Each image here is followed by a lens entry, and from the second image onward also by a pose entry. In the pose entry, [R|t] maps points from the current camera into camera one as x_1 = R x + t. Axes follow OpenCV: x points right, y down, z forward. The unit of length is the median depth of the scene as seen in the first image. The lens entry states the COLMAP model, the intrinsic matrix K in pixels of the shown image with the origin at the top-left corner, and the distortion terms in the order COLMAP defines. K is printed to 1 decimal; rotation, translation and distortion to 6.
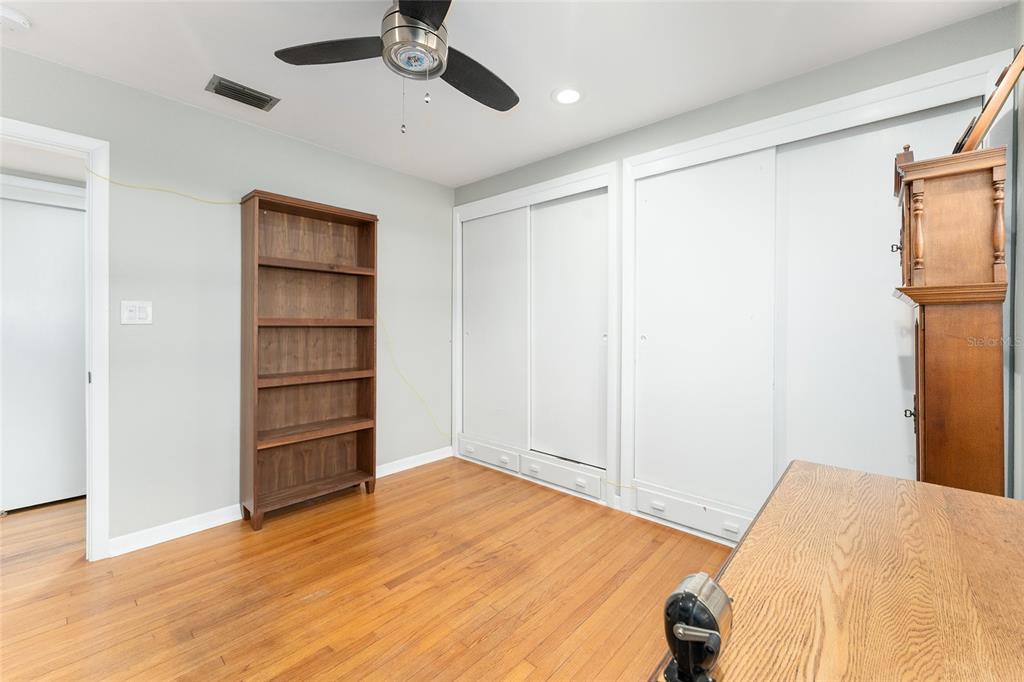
lens RADIAL K [[414.4, 0, 509.4], [0, 414.4, 323.6], [0, 0, 1]] dist [-0.003124, 0.000637]
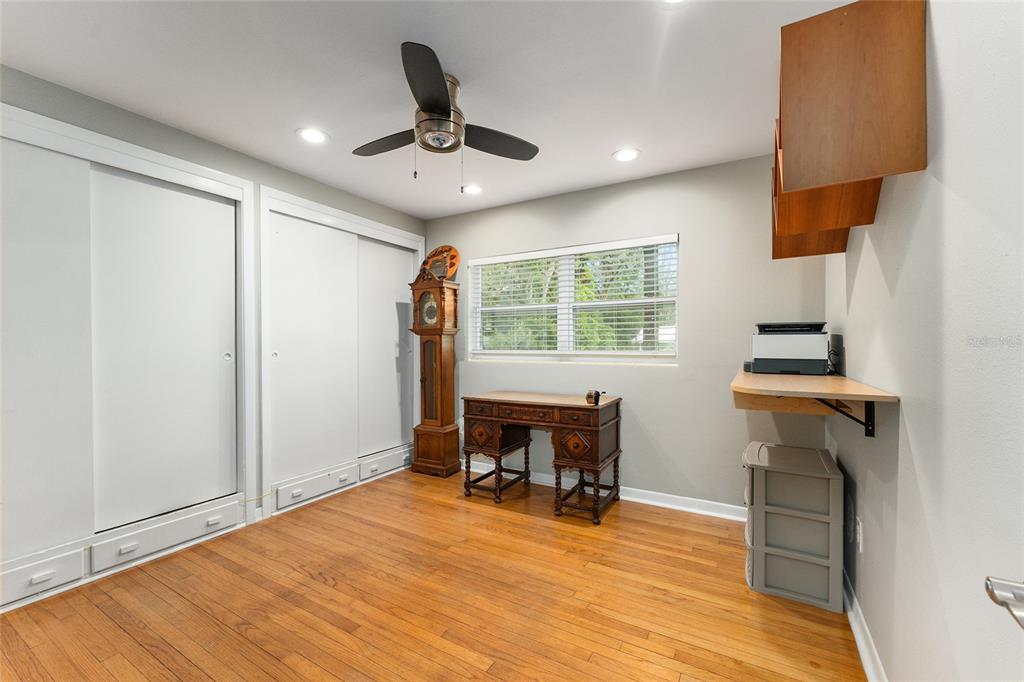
lens RADIAL K [[414.4, 0, 513.4], [0, 414.4, 342.9], [0, 0, 1]] dist [-0.003124, 0.000637]
pose [[-0.205533, -0.004098, 0.978642, -0.927830], [-0.003029, 0.999989, 0.003551, -0.003689], [-0.978645, -0.002235, -0.205544, 0.620090]]
